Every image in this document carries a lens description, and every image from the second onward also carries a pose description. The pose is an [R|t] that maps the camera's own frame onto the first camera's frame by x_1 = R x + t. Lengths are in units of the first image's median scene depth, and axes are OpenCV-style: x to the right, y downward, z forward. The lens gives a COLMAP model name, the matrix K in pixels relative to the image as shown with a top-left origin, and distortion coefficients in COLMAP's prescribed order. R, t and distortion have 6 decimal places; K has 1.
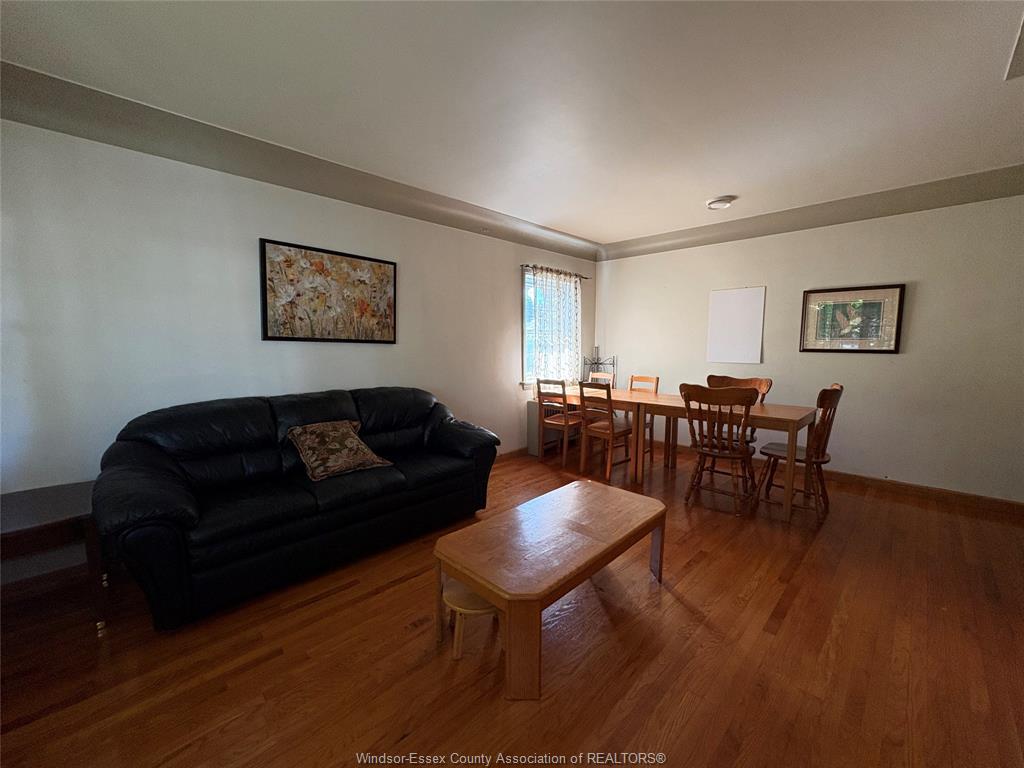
lens RADIAL K [[407.5, 0, 513.4], [0, 407.5, 383.0], [0, 0, 1]] dist [0.000692, 0.001061]
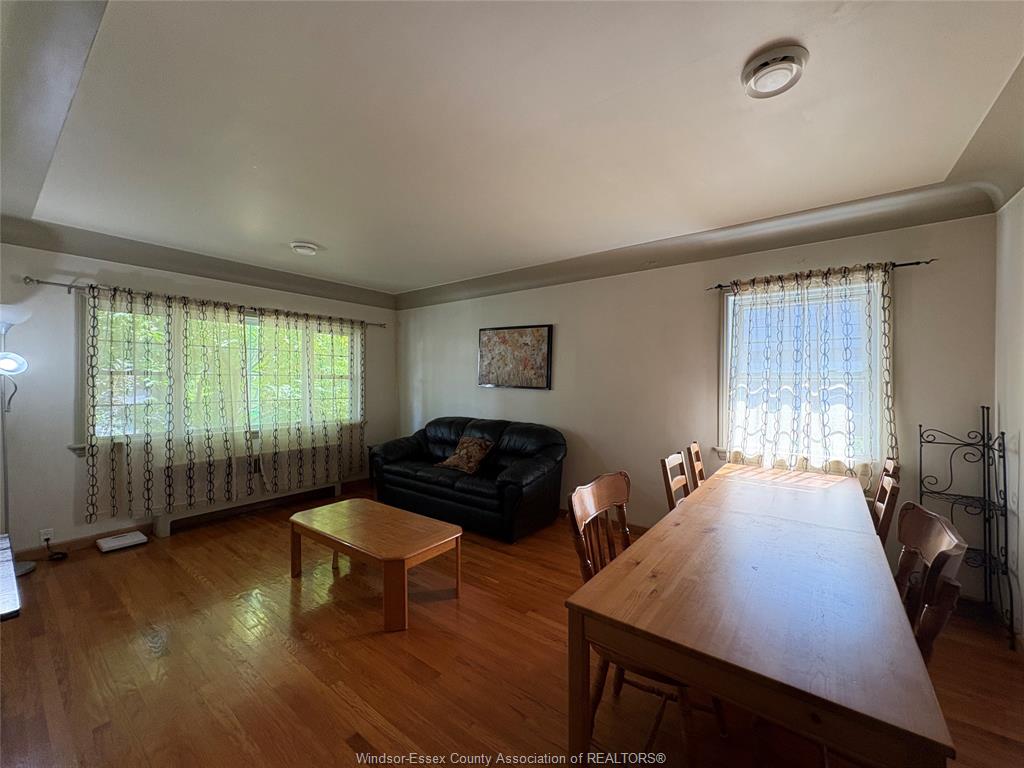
lens RADIAL K [[407.5, 0, 512.8], [0, 407.5, 379.2], [0, 0, 1]] dist [0.000692, 0.001061]
pose [[0.133943, -0.004350, -0.990979, 0.955696], [-0.103334, 0.994478, -0.018333, -0.099314], [0.985587, 0.104857, 0.132754, 0.767229]]
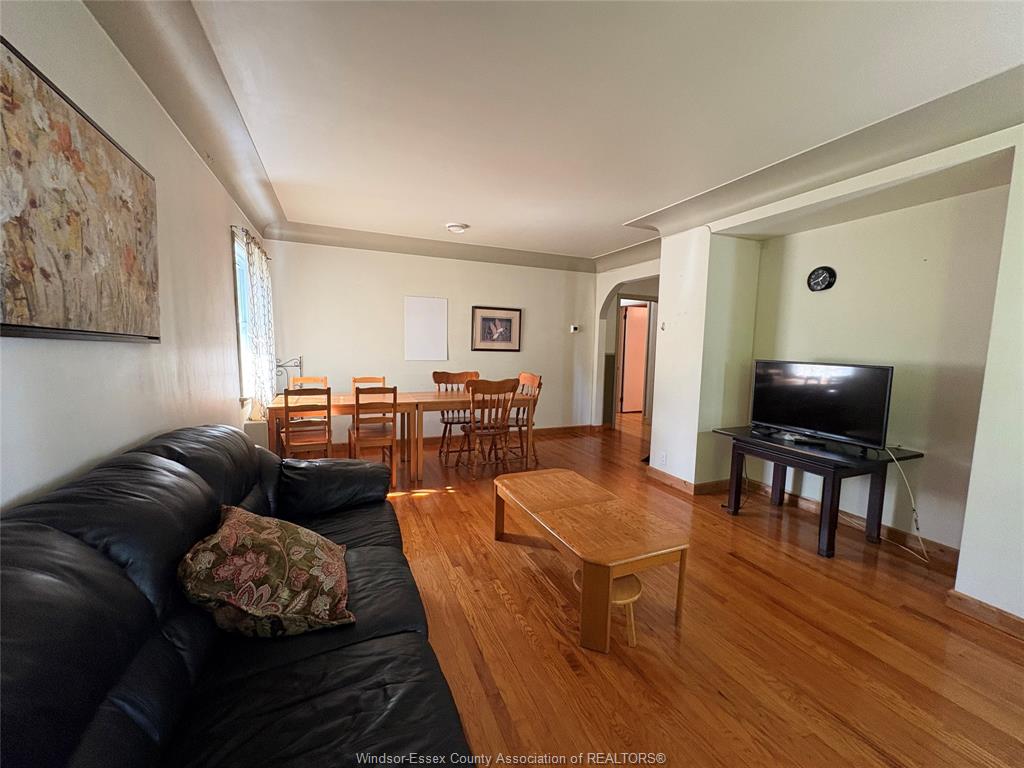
lens RADIAL K [[407.5, 0, 511.0], [0, 407.5, 383.6], [0, 0, 1]] dist [0.000692, 0.001061]
pose [[0.379040, -0.083648, 0.921592, -0.619378], [0.070333, 0.995630, 0.061441, -0.050817], [-0.922704, 0.041529, 0.383266, 0.443494]]
